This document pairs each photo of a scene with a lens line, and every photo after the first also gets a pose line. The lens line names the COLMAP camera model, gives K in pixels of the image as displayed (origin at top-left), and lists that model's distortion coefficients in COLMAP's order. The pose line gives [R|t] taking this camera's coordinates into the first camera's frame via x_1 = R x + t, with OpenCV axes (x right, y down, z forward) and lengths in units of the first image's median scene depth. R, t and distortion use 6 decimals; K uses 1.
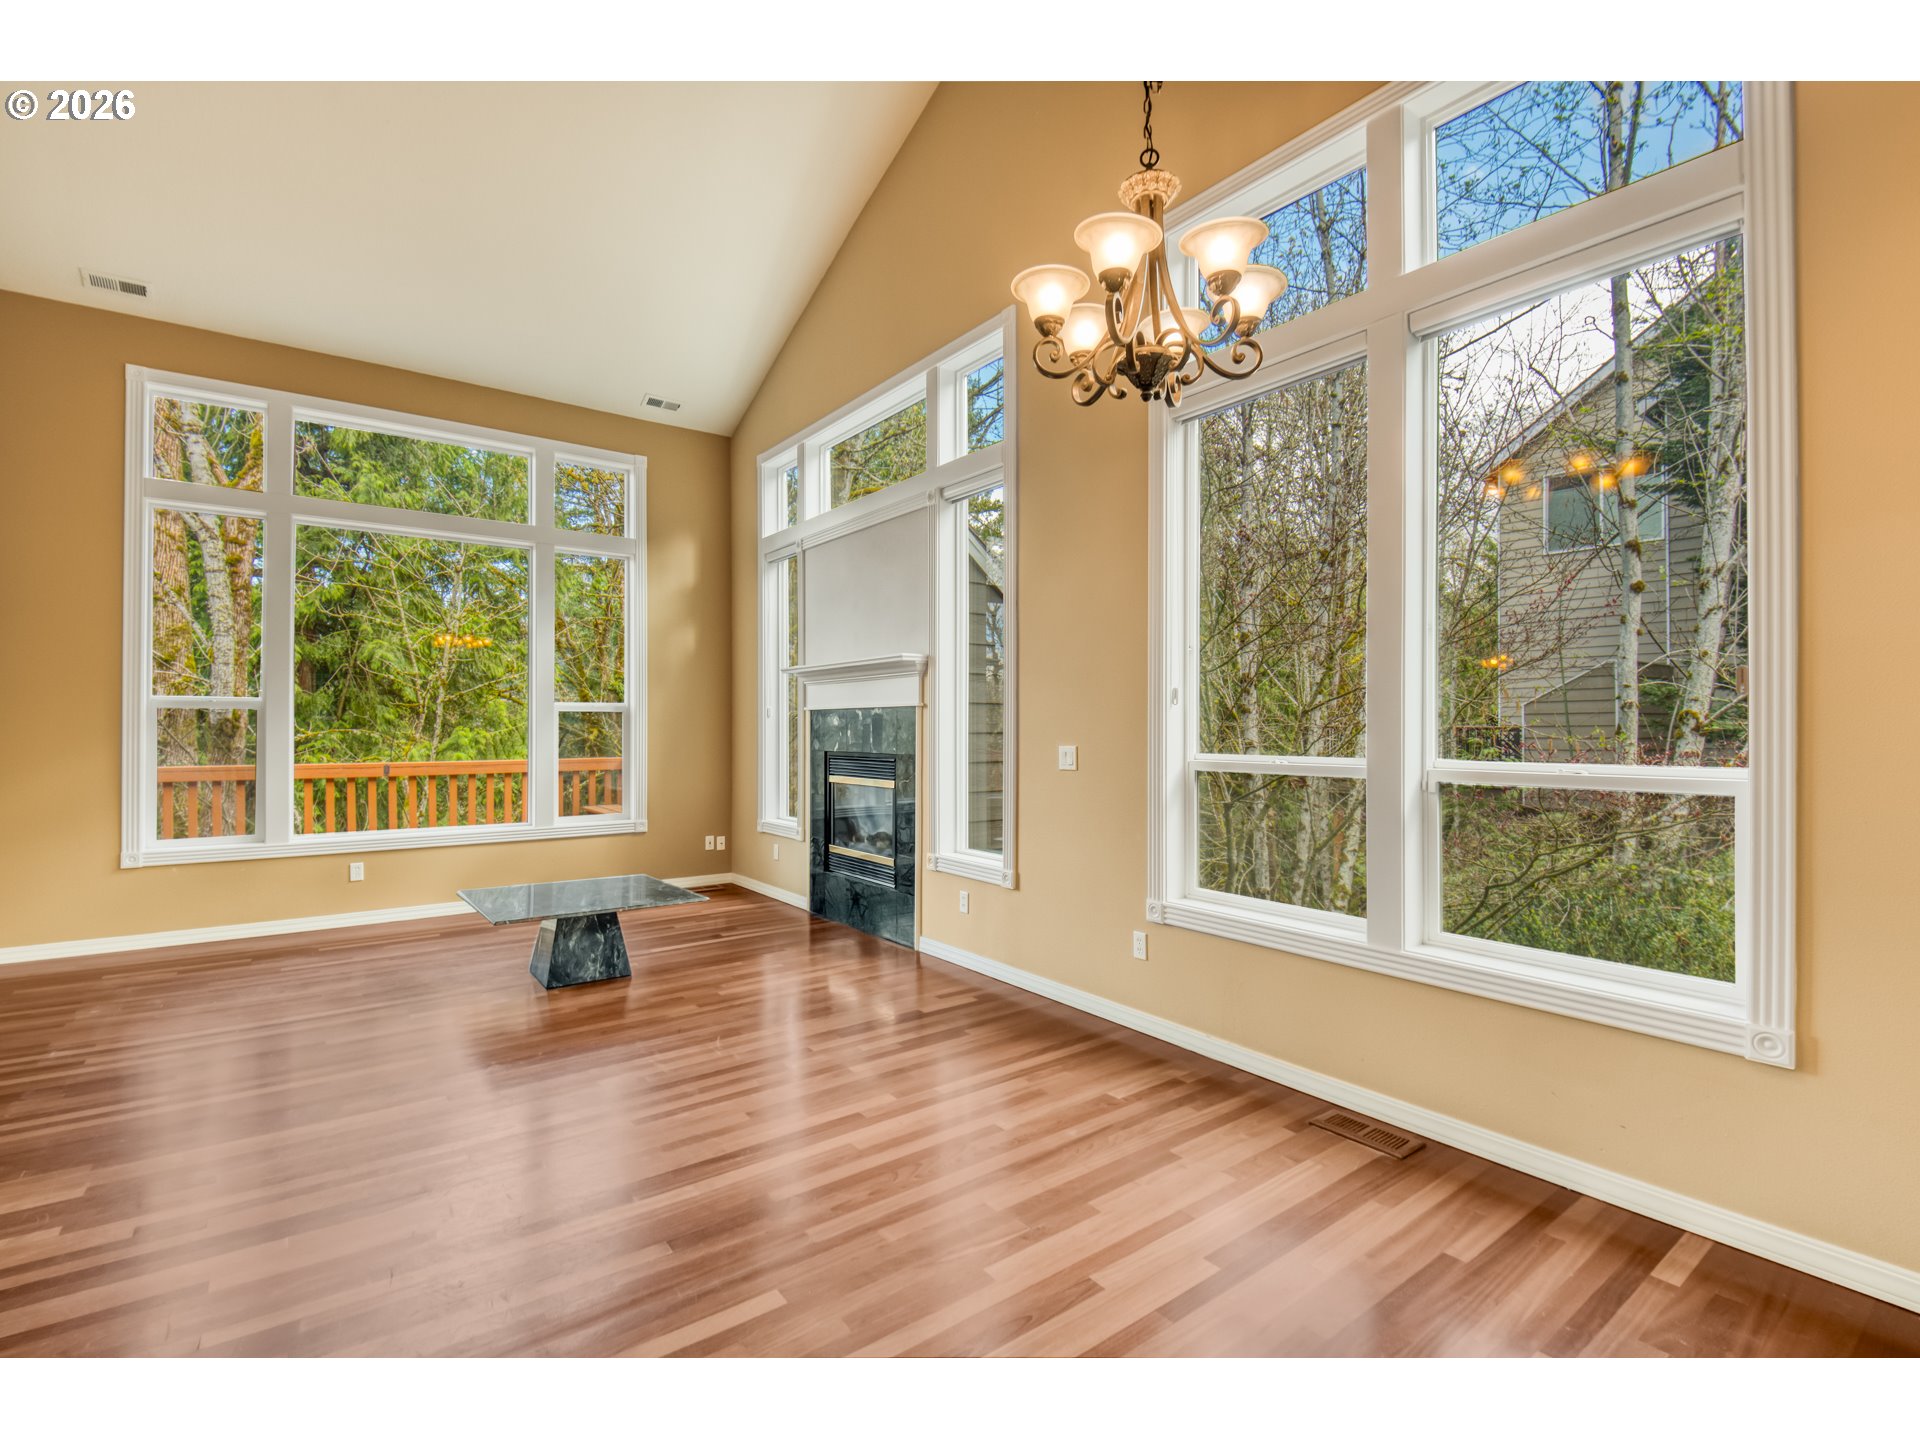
lens RADIAL K [[866.3, 0, 985.3], [0, 866.3, 724.9], [0, 0, 1]] dist [-0.009693, -0.003155]
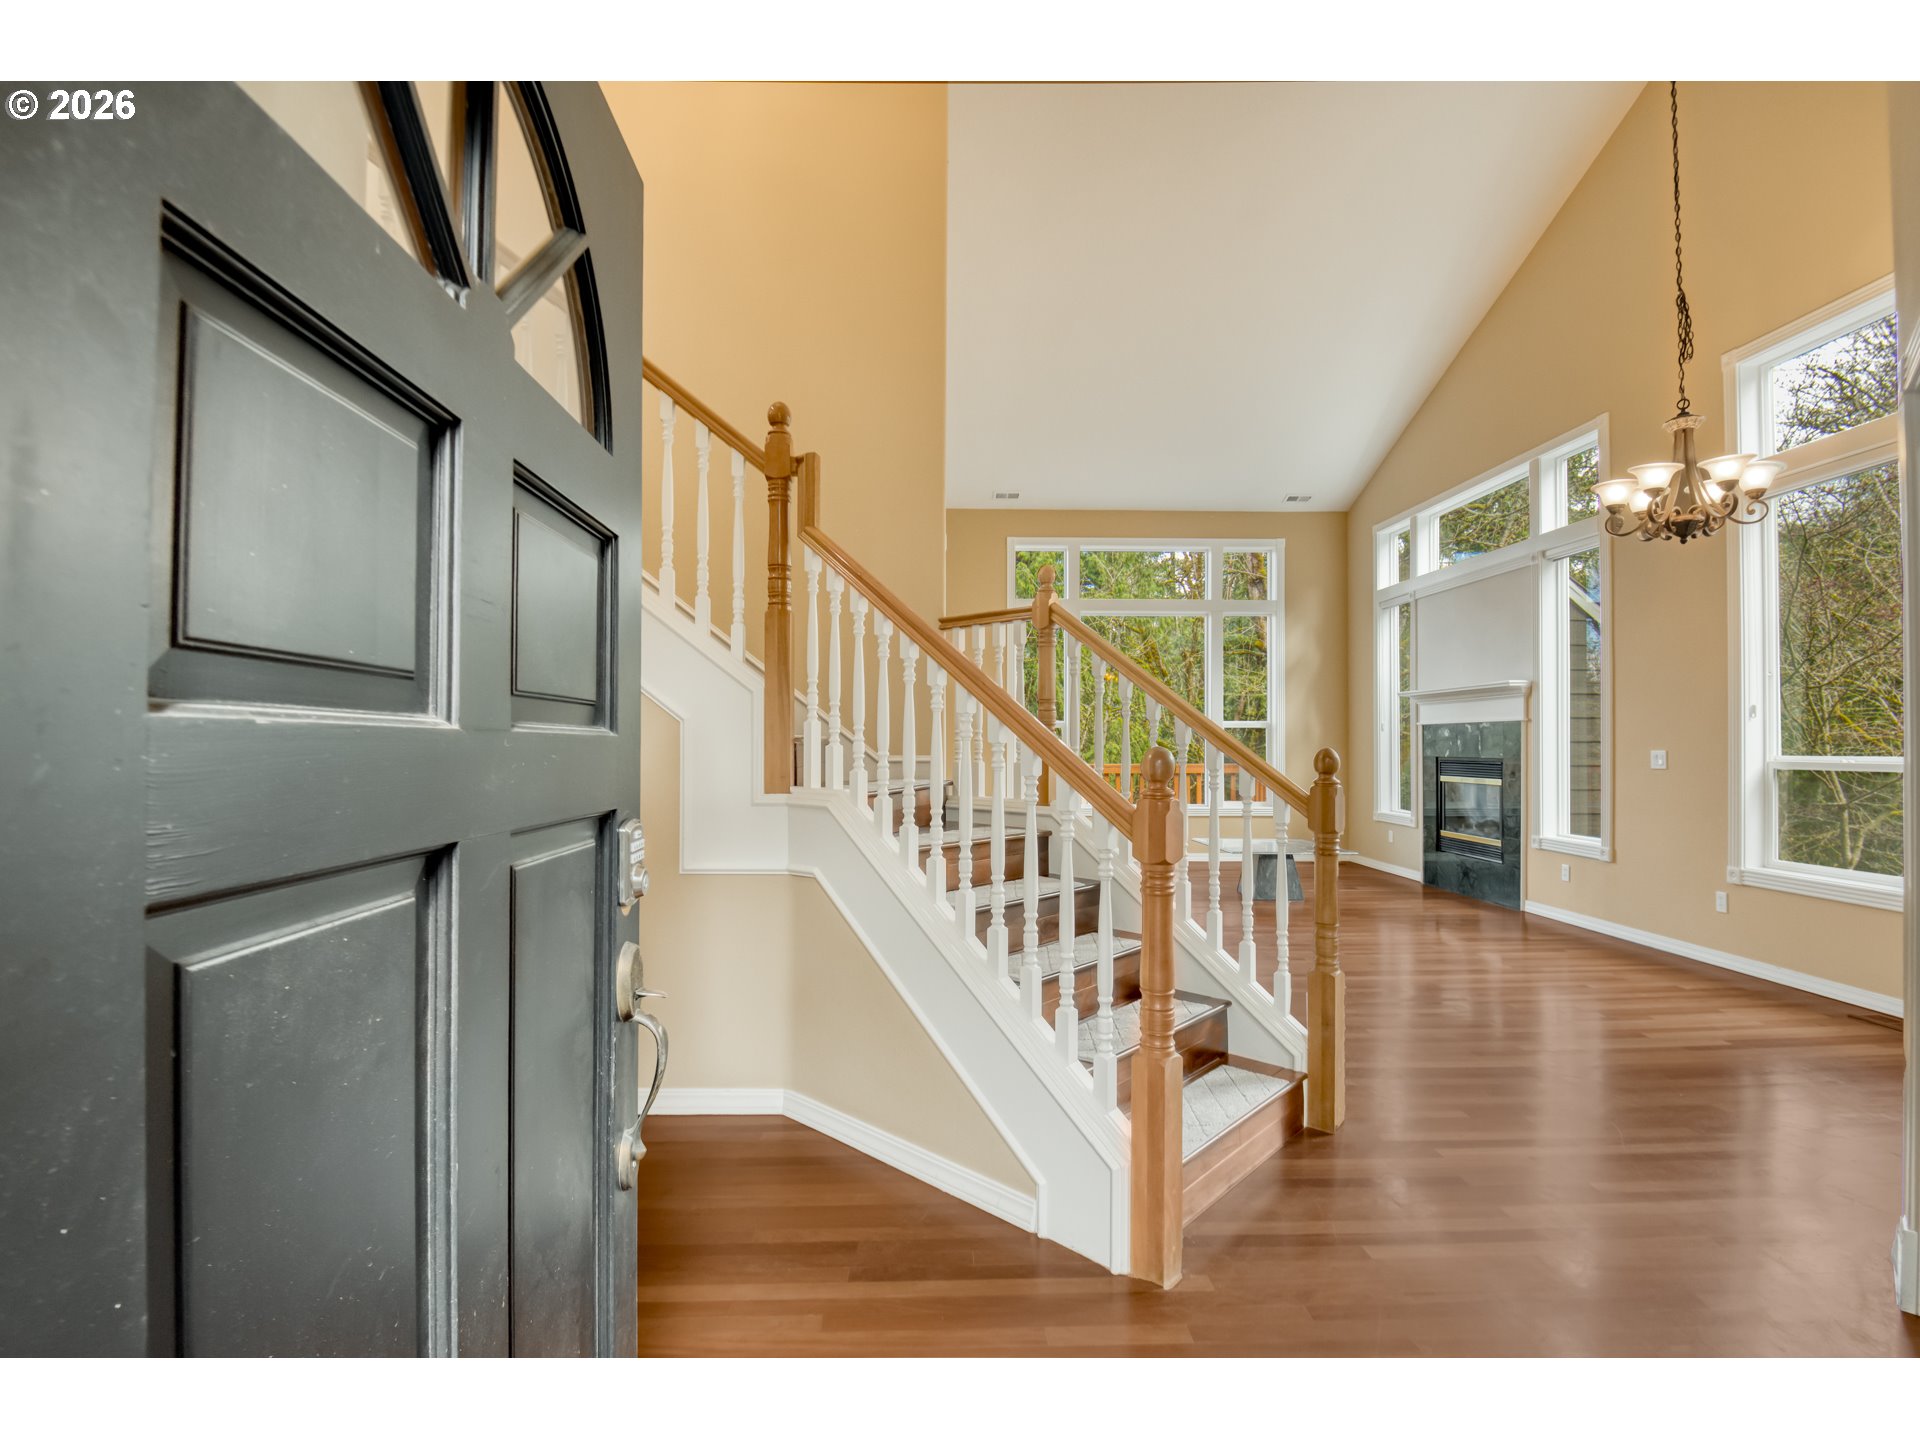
lens RADIAL K [[866.3, 0, 985.1], [0, 866.3, 735.9], [0, 0, 1]] dist [-0.009693, -0.003155]
pose [[0.810649, -0.002246, -0.585528, 0.020761], [-0.001164, 0.999984, -0.005447, 0.006843], [0.585532, 0.005097, 0.810634, -0.421294]]
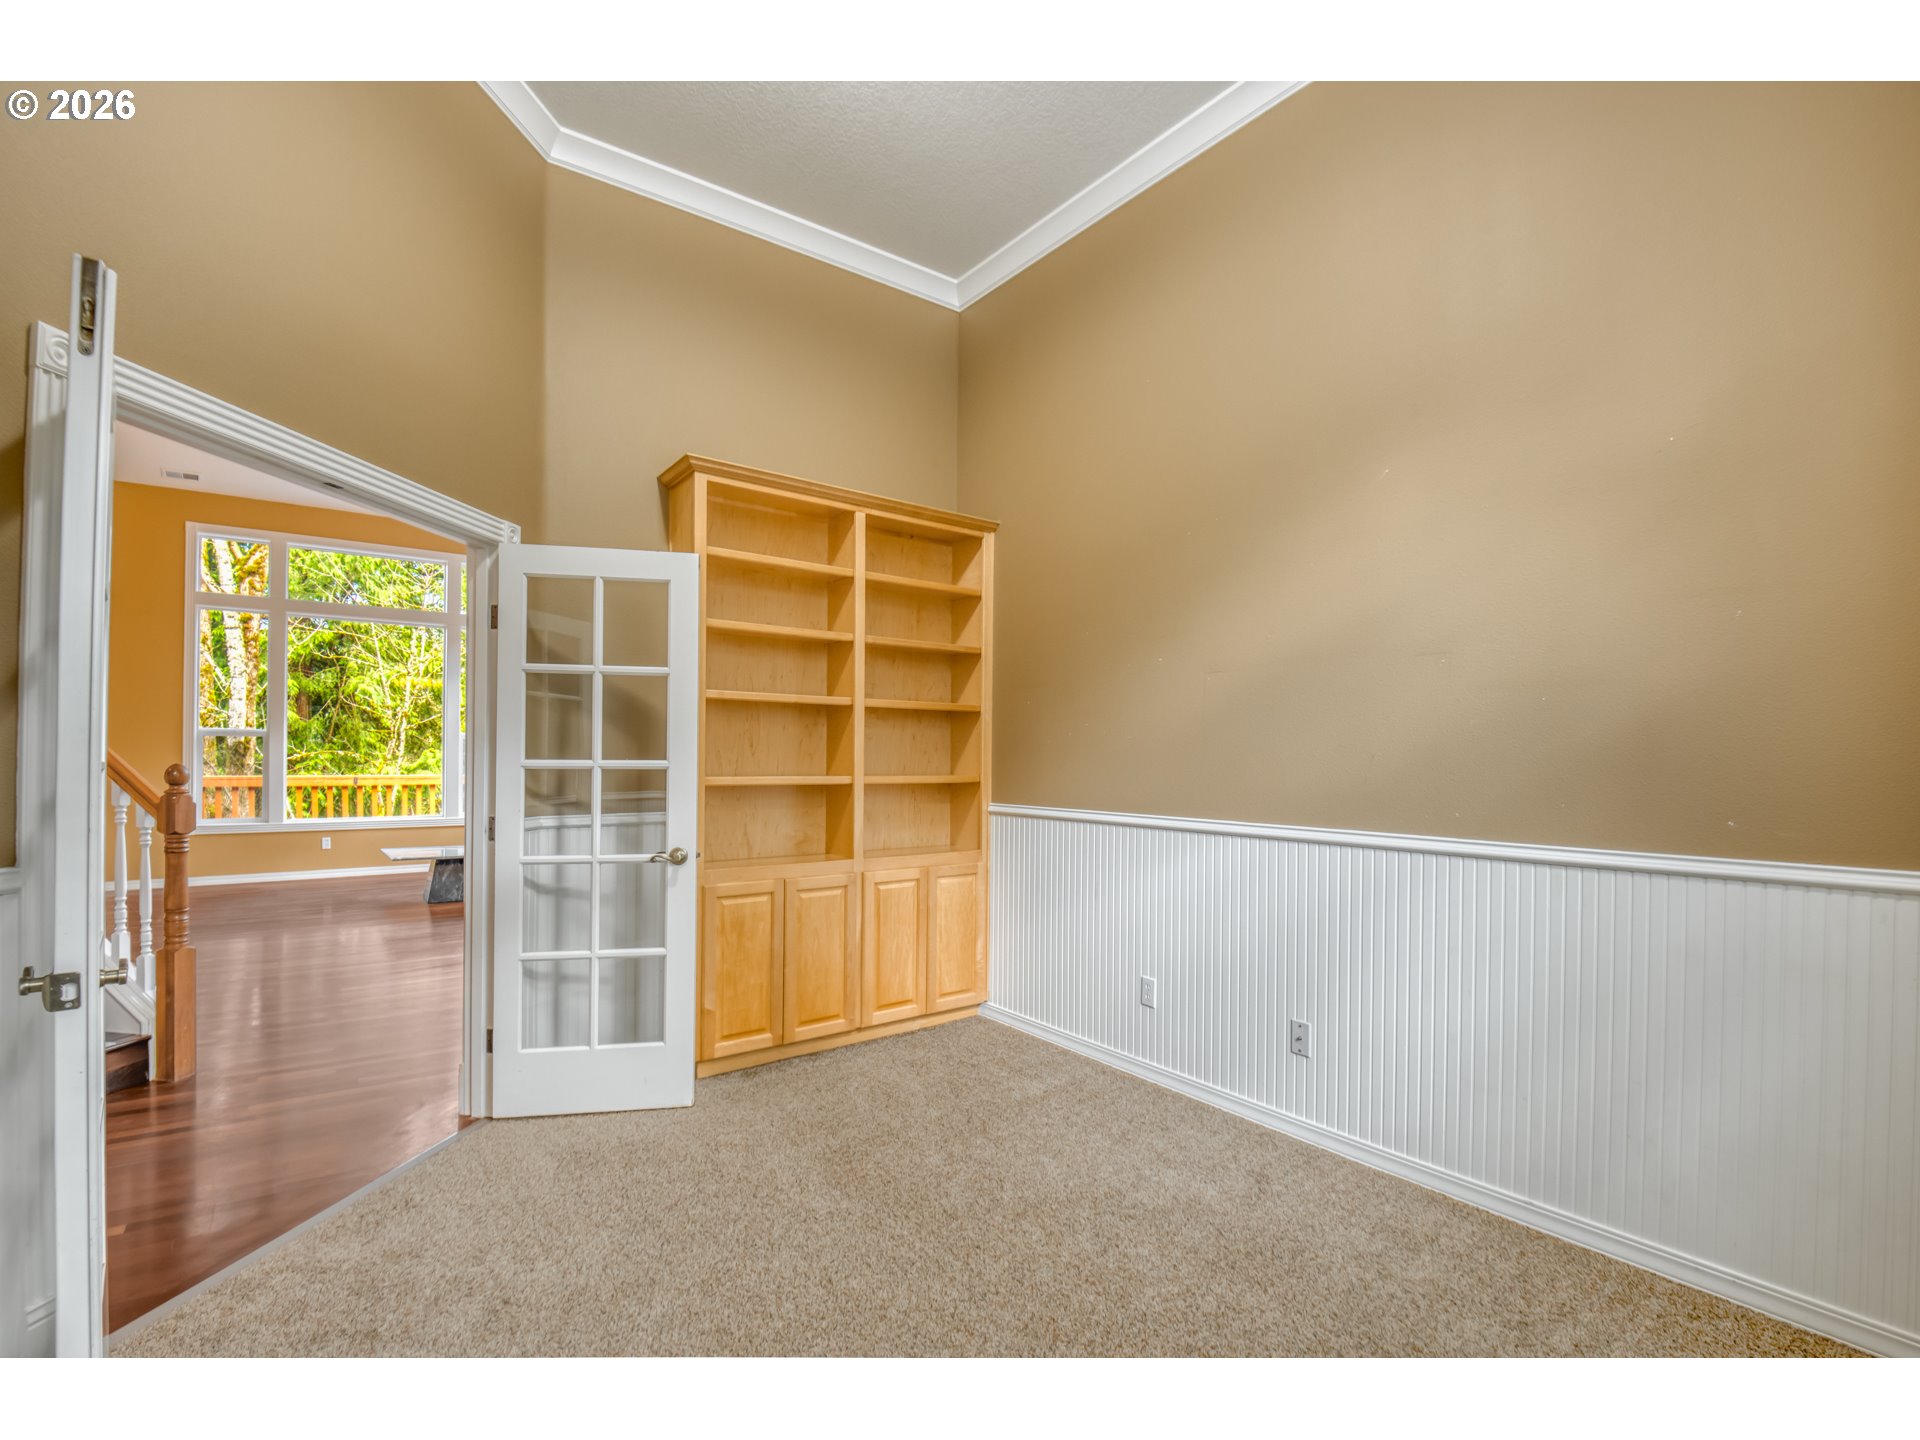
lens RADIAL K [[866.3, 0, 920.2], [0, 866.3, 751.0], [0, 0, 1]] dist [-0.009693, -0.003155]
pose [[0.998726, 0.007143, -0.049953, 0.391355], [-0.007163, 0.999974, -0.000204, -0.000599], [0.049950, 0.000561, 0.998752, -0.466042]]
